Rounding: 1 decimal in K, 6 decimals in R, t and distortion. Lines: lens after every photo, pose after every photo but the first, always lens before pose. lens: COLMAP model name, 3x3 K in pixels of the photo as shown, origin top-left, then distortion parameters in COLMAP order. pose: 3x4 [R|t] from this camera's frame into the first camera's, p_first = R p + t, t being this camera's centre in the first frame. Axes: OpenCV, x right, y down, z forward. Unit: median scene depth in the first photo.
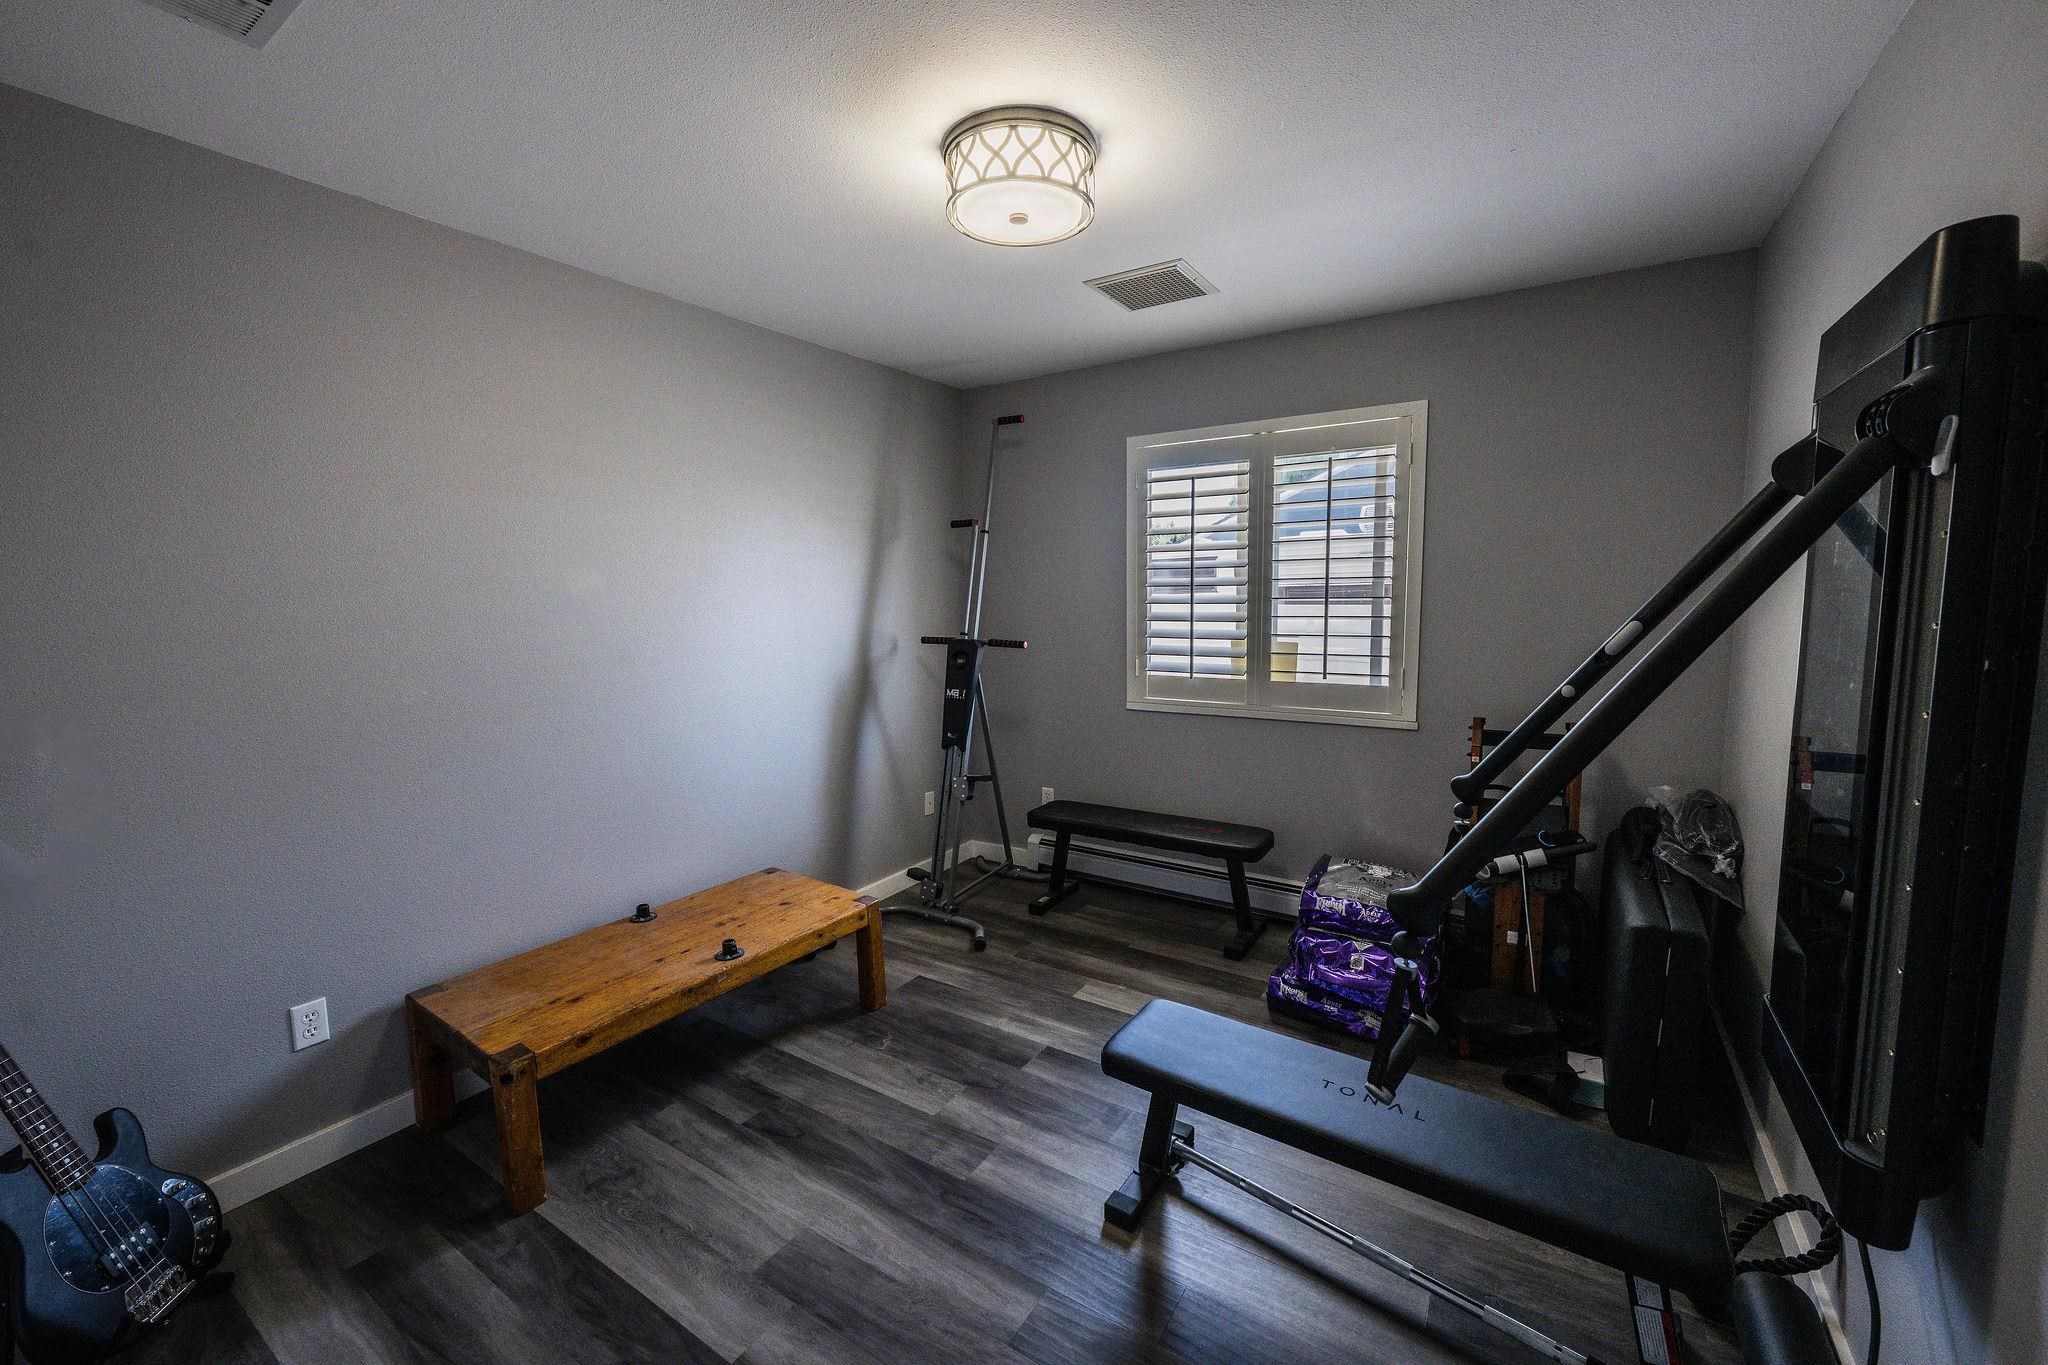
lens RADIAL K [[807.7, 0, 1025.4], [0, 807.7, 683.7], [0, 0, 1]] dist [0.002039, 0.000238]
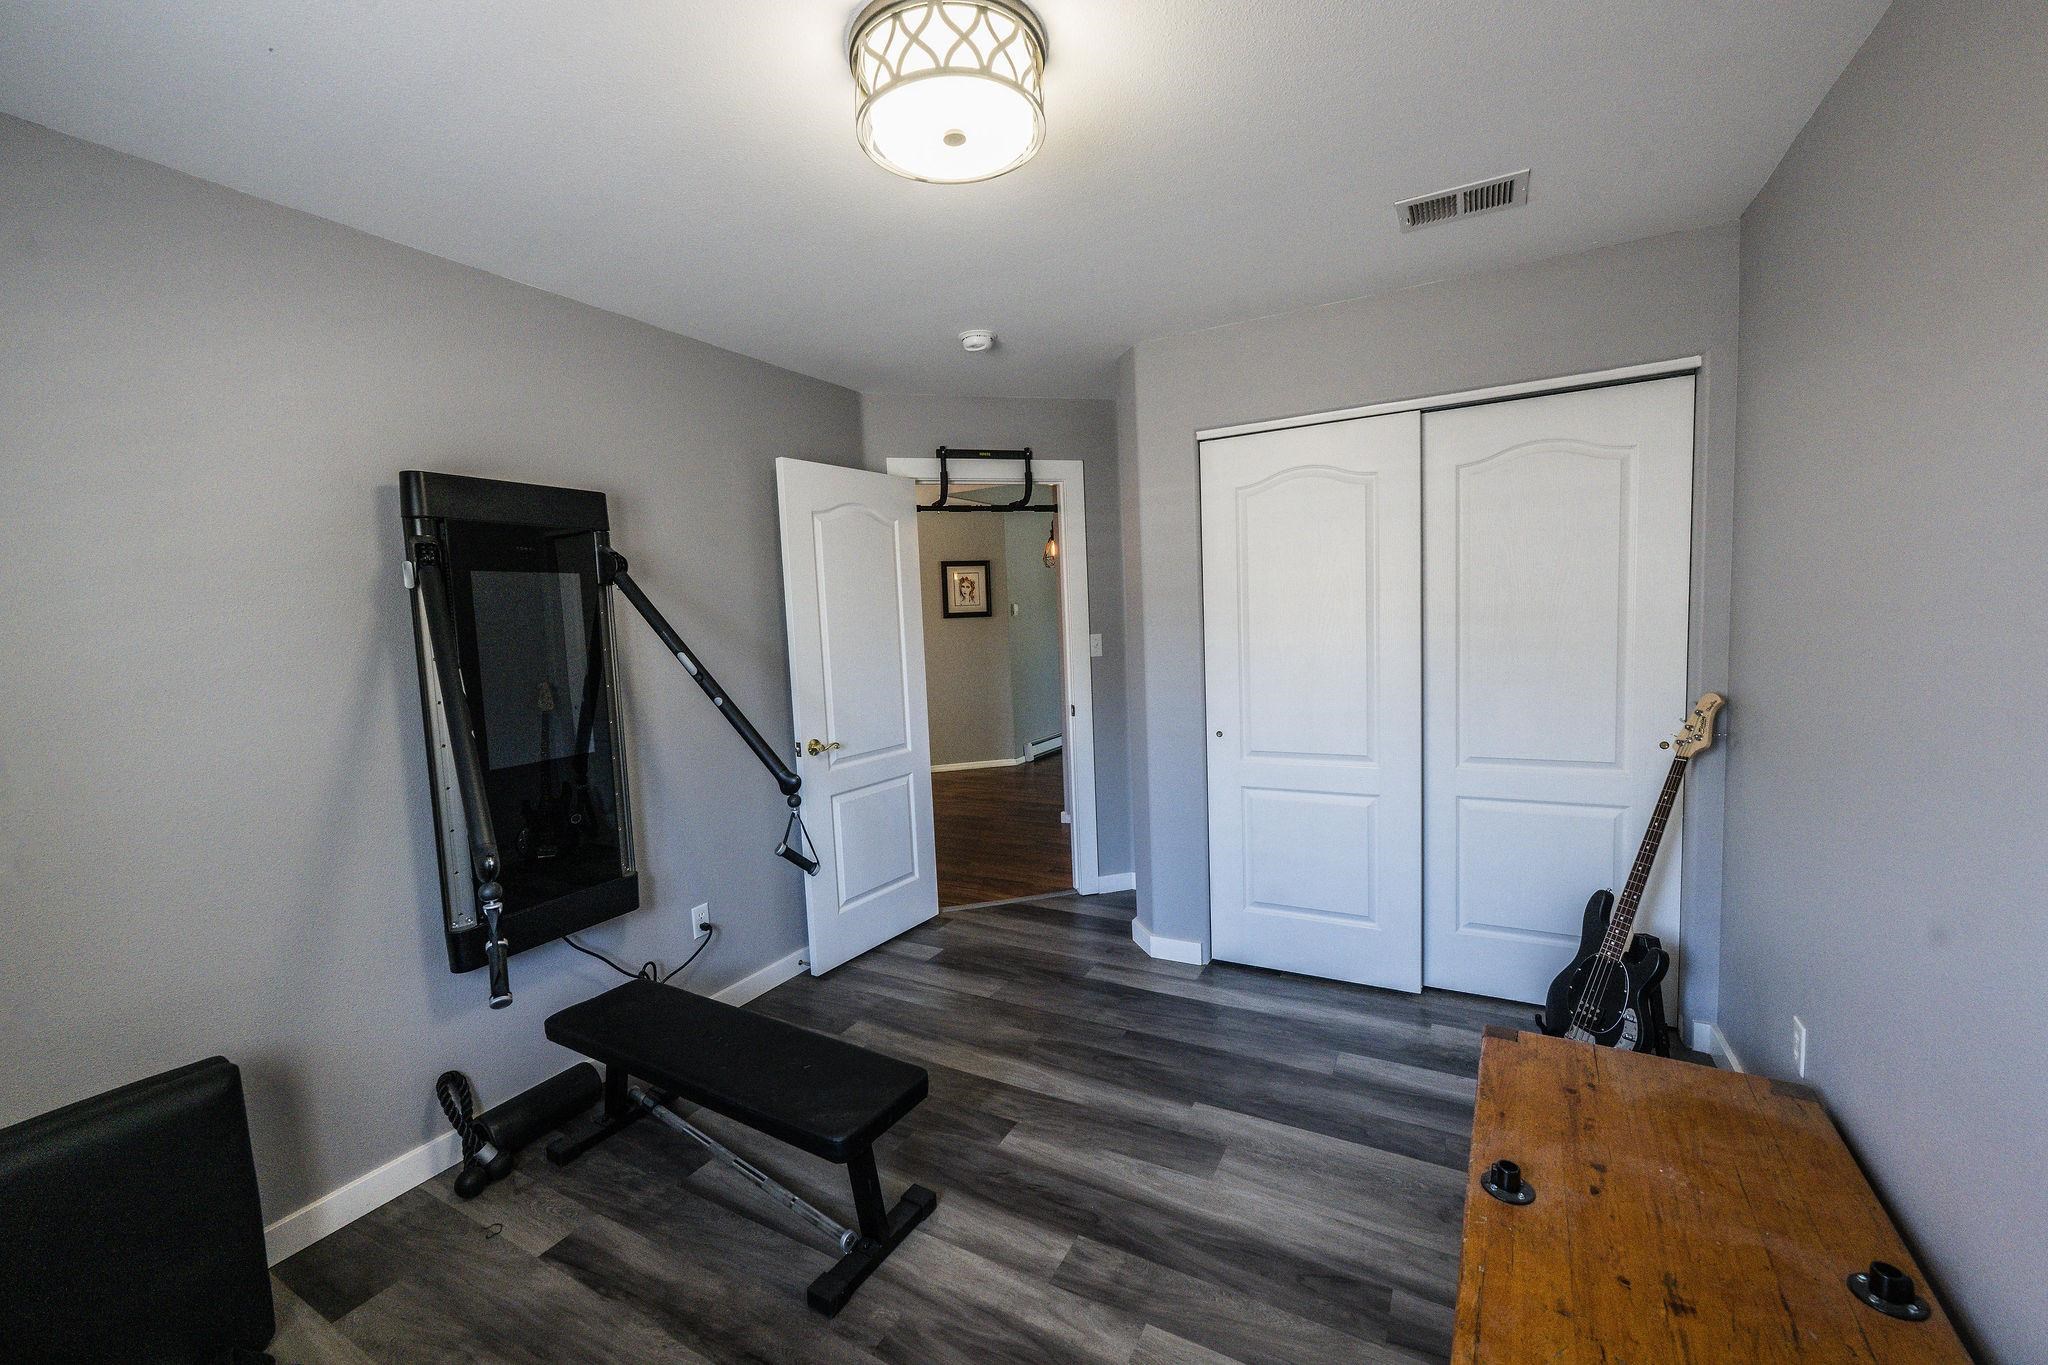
lens RADIAL K [[807.7, 0, 1025.2], [0, 807.7, 684.0], [0, 0, 1]] dist [0.002039, 0.000238]
pose [[-0.995549, 0.070608, -0.062429, -0.000352], [0.057565, 0.980011, 0.190433, -0.189715], [0.074627, 0.185992, -0.979713, 1.761815]]
